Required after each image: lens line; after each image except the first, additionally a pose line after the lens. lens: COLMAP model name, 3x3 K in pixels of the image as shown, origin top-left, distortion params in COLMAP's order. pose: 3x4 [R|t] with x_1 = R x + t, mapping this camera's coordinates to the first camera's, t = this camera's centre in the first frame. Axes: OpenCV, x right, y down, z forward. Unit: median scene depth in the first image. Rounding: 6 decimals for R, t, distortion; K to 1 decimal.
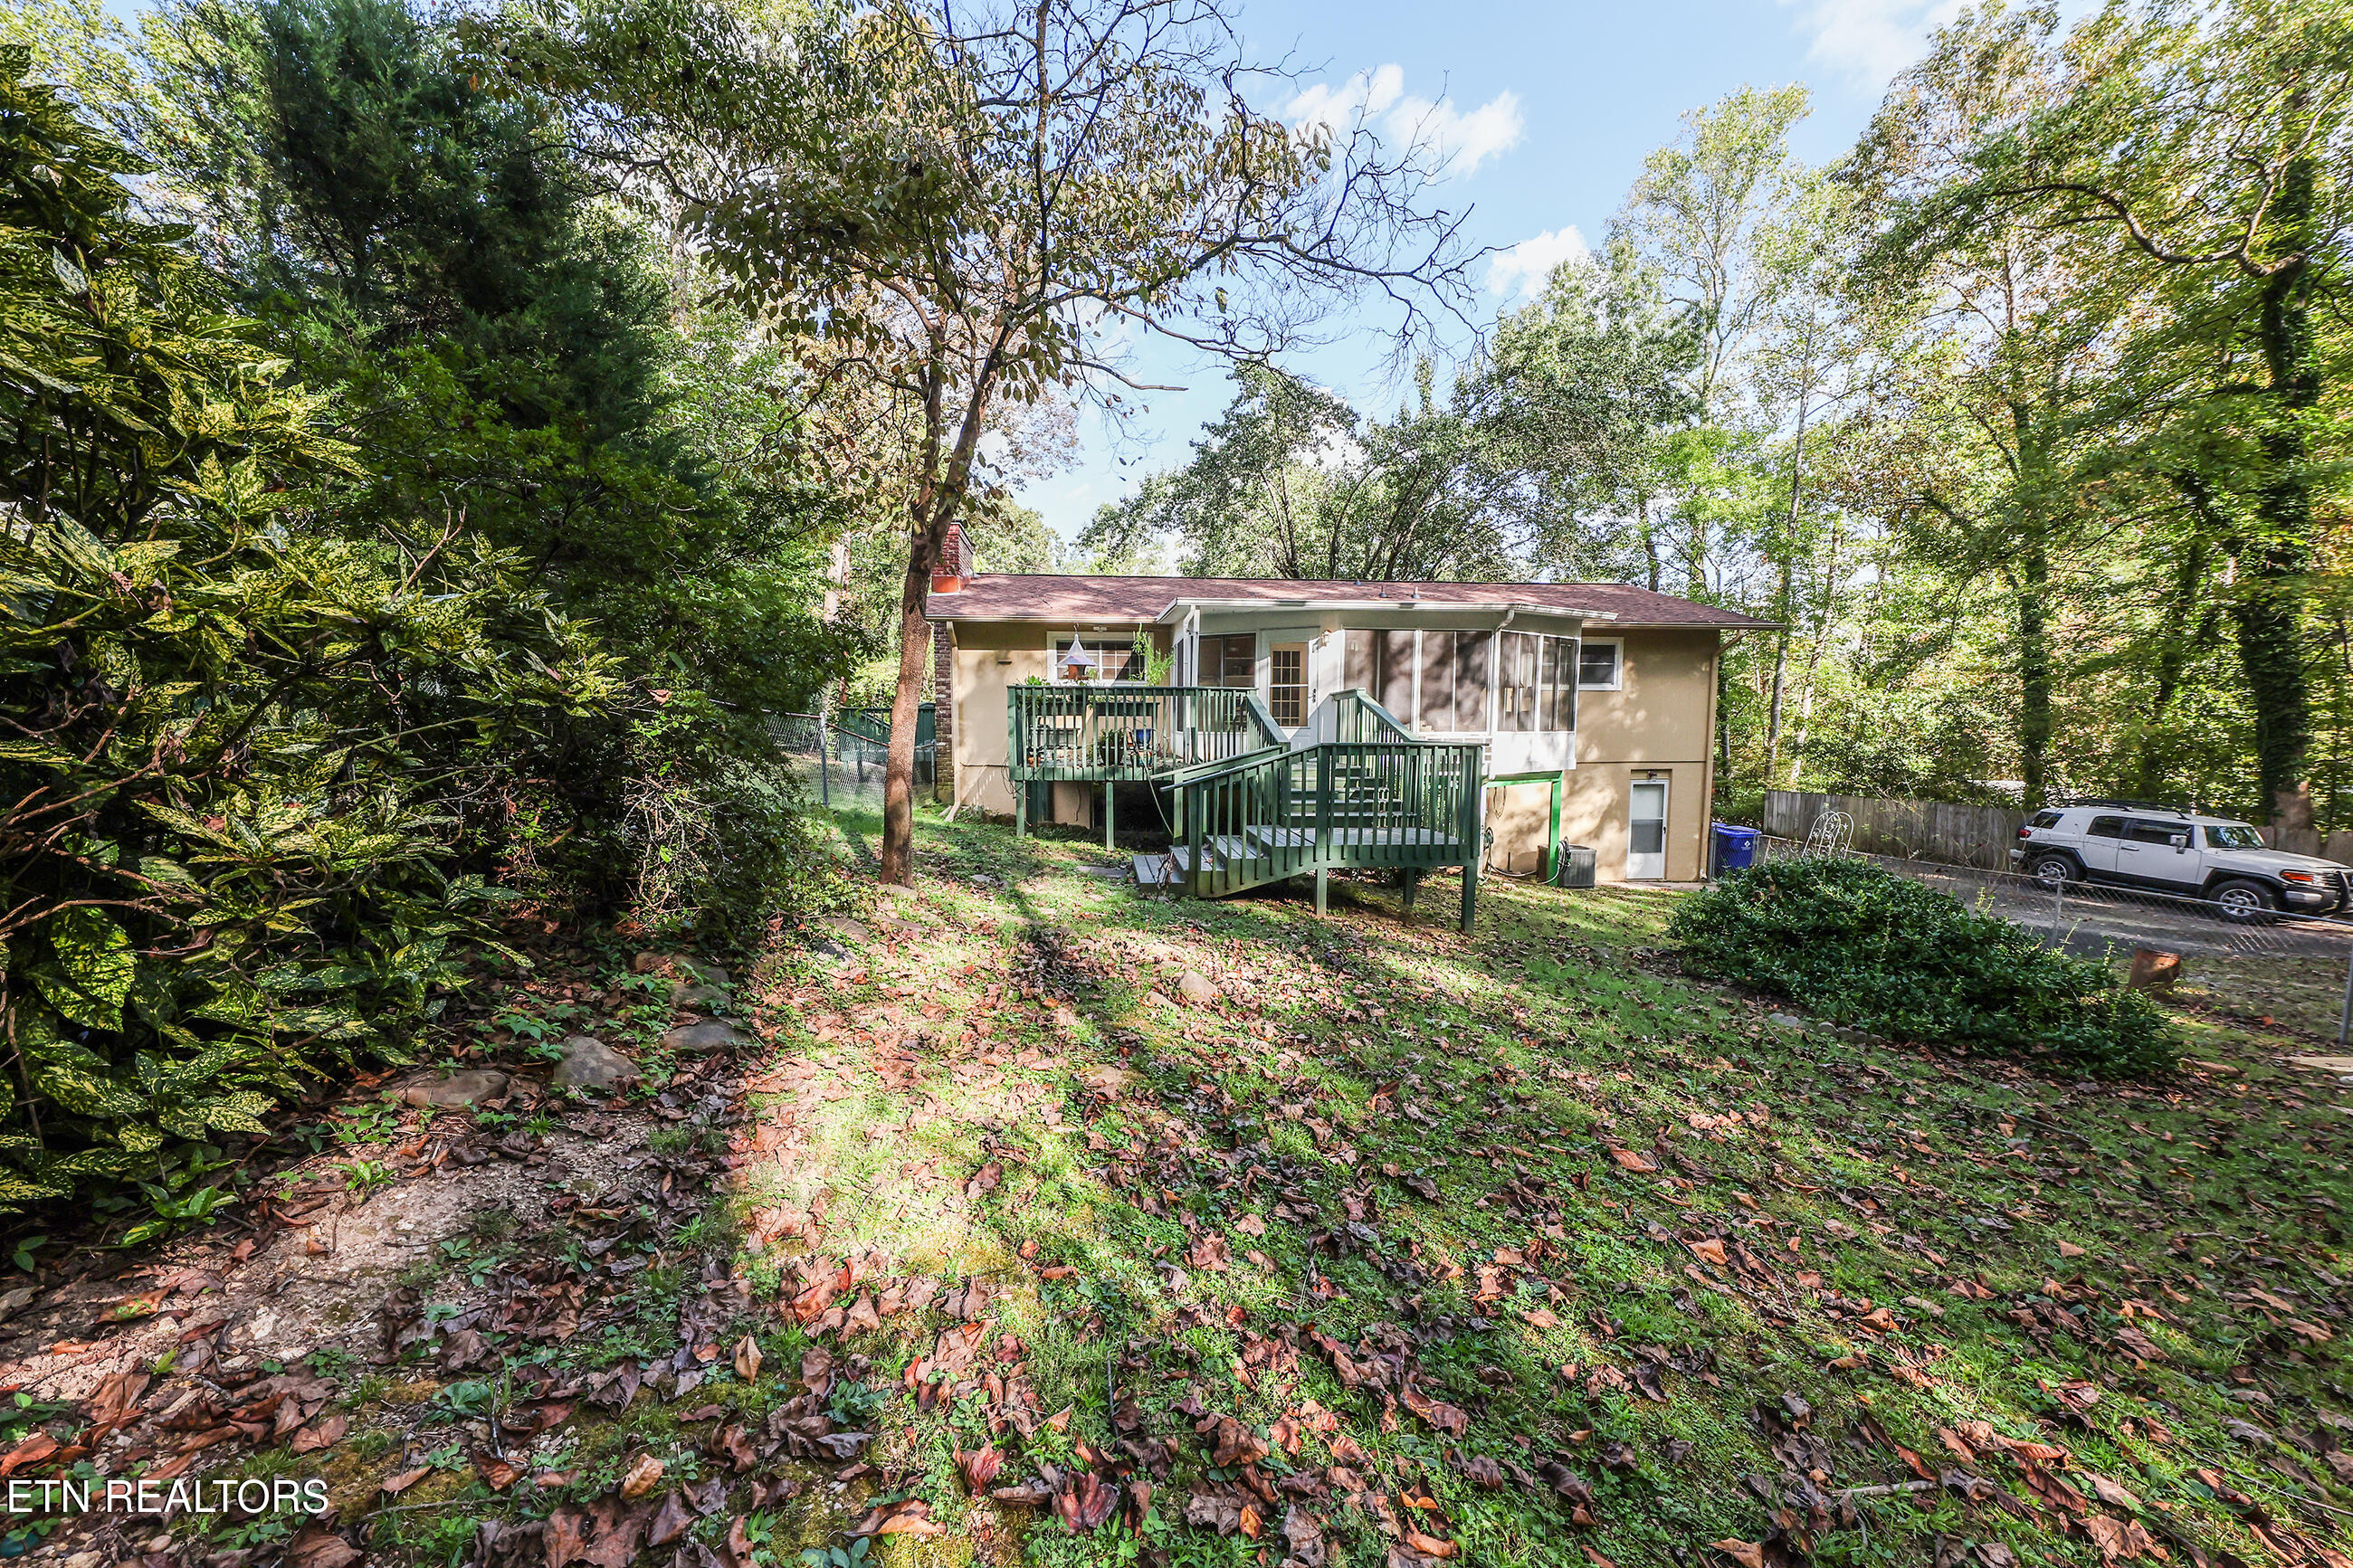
lens RADIAL K [[806.1, 0, 1169.5], [0, 806.1, 788.7], [0, 0, 1]] dist [0.005848, -0.005431]
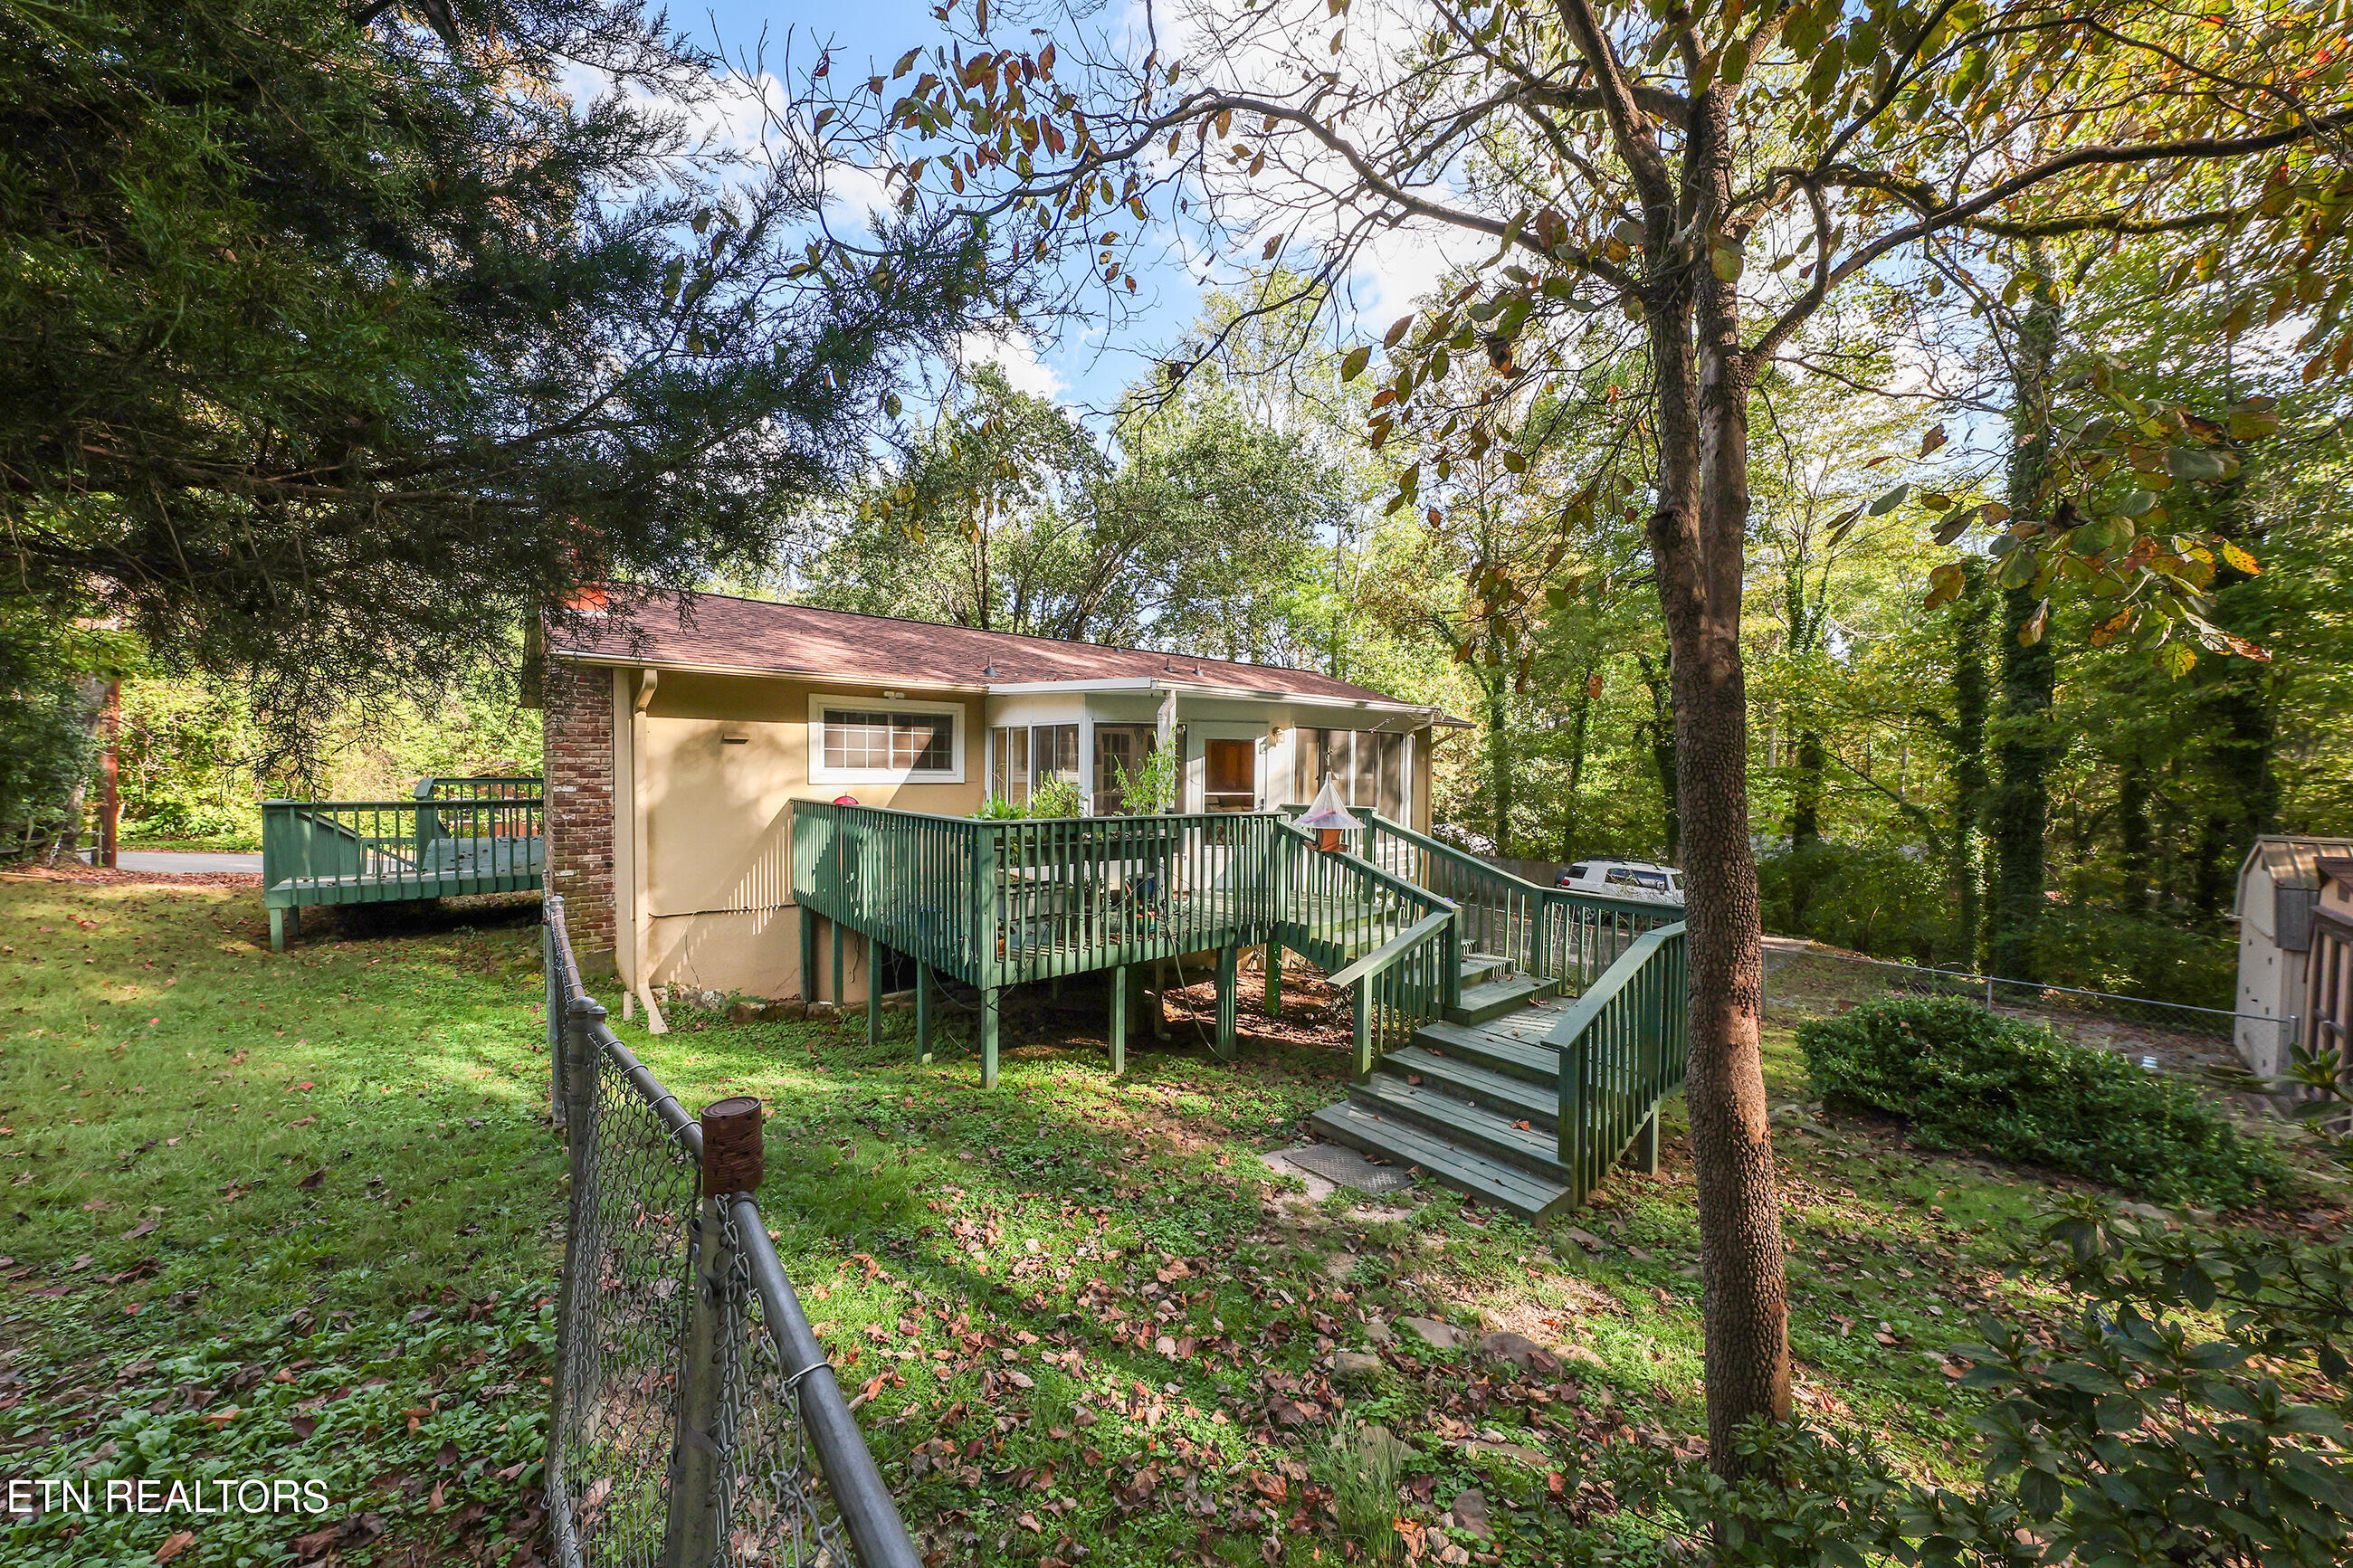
lens RADIAL K [[806.1, 0, 1169.5], [0, 806.1, 788.7], [0, 0, 1]] dist [0.005848, -0.005431]
pose [[0.816863, -0.008499, 0.576769, -0.282891], [0.035179, 0.998764, -0.035105, -0.088770], [-0.575758, 0.048966, 0.816152, 0.325975]]
